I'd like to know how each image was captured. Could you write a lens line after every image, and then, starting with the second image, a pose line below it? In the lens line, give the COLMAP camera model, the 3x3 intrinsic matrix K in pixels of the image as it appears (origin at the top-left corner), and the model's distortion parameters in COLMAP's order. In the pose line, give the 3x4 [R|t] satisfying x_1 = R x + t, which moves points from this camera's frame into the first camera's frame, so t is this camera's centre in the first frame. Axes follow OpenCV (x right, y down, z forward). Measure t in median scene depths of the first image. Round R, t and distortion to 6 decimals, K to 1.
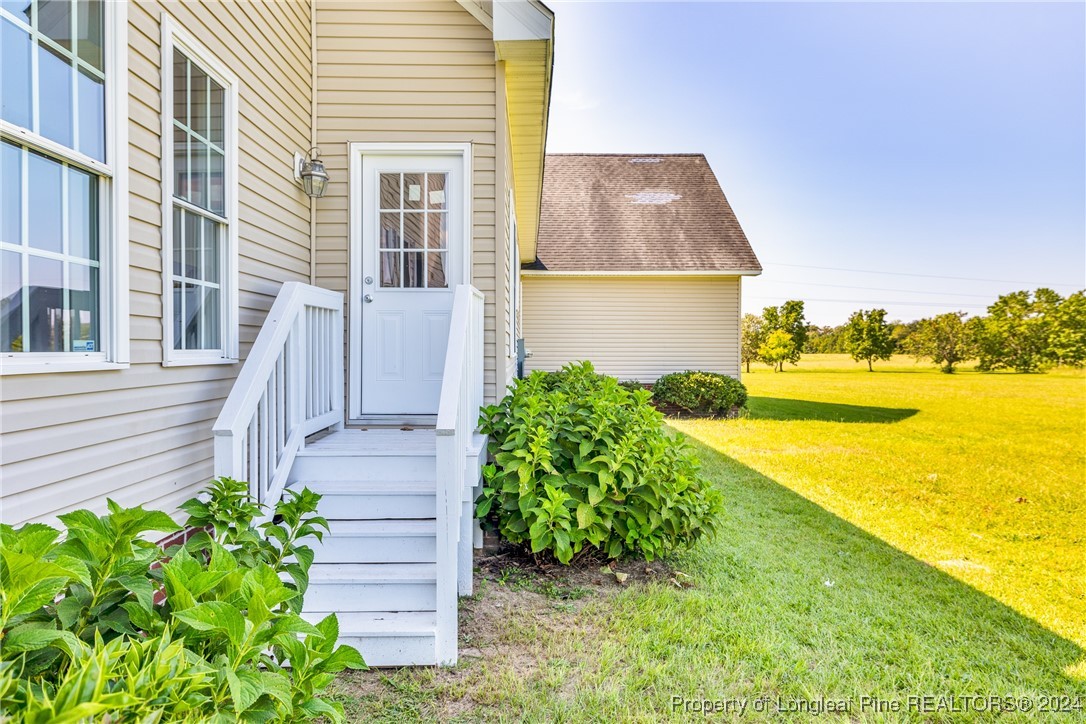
lens RADIAL K [[663.5, 0, 540.9], [0, 663.5, 358.6], [0, 0, 1]] dist [-0.003961, -0.000246]
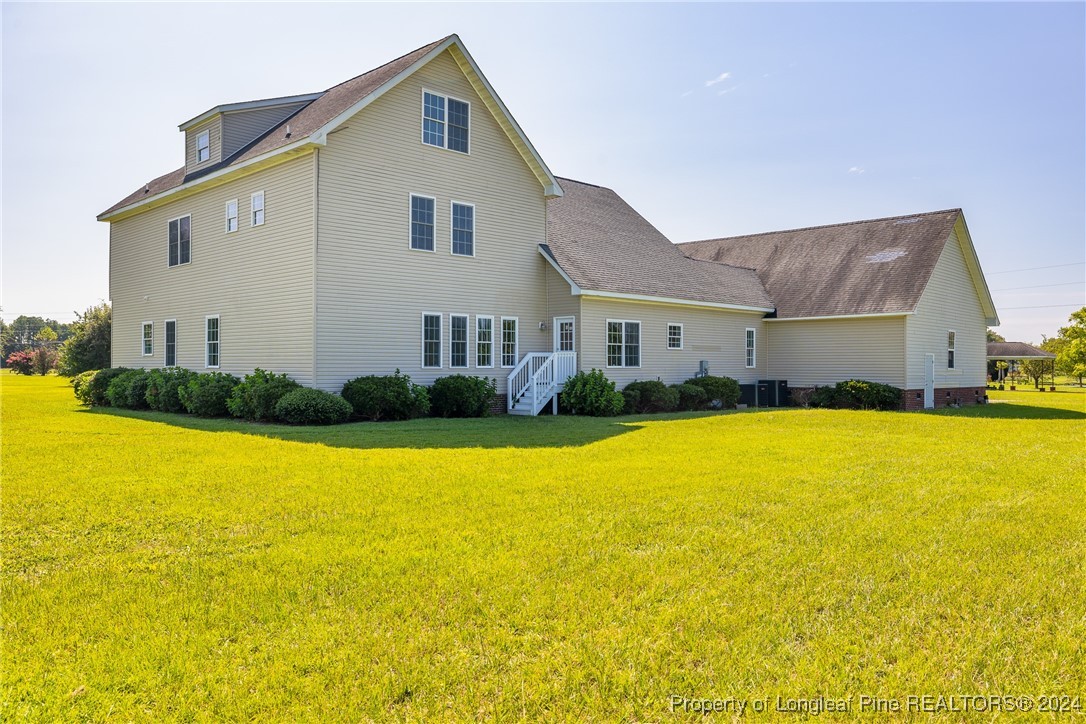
lens RADIAL K [[826.2, 0, 543.2], [0, 826.2, 363.2], [0, 0, 1]] dist [0.000850, -0.000564]
pose [[0.698488, -0.005442, -0.715601, 1.699221], [-0.009189, 0.999820, -0.016573, 0.029046], [0.715563, 0.018151, 0.698312, -1.348394]]
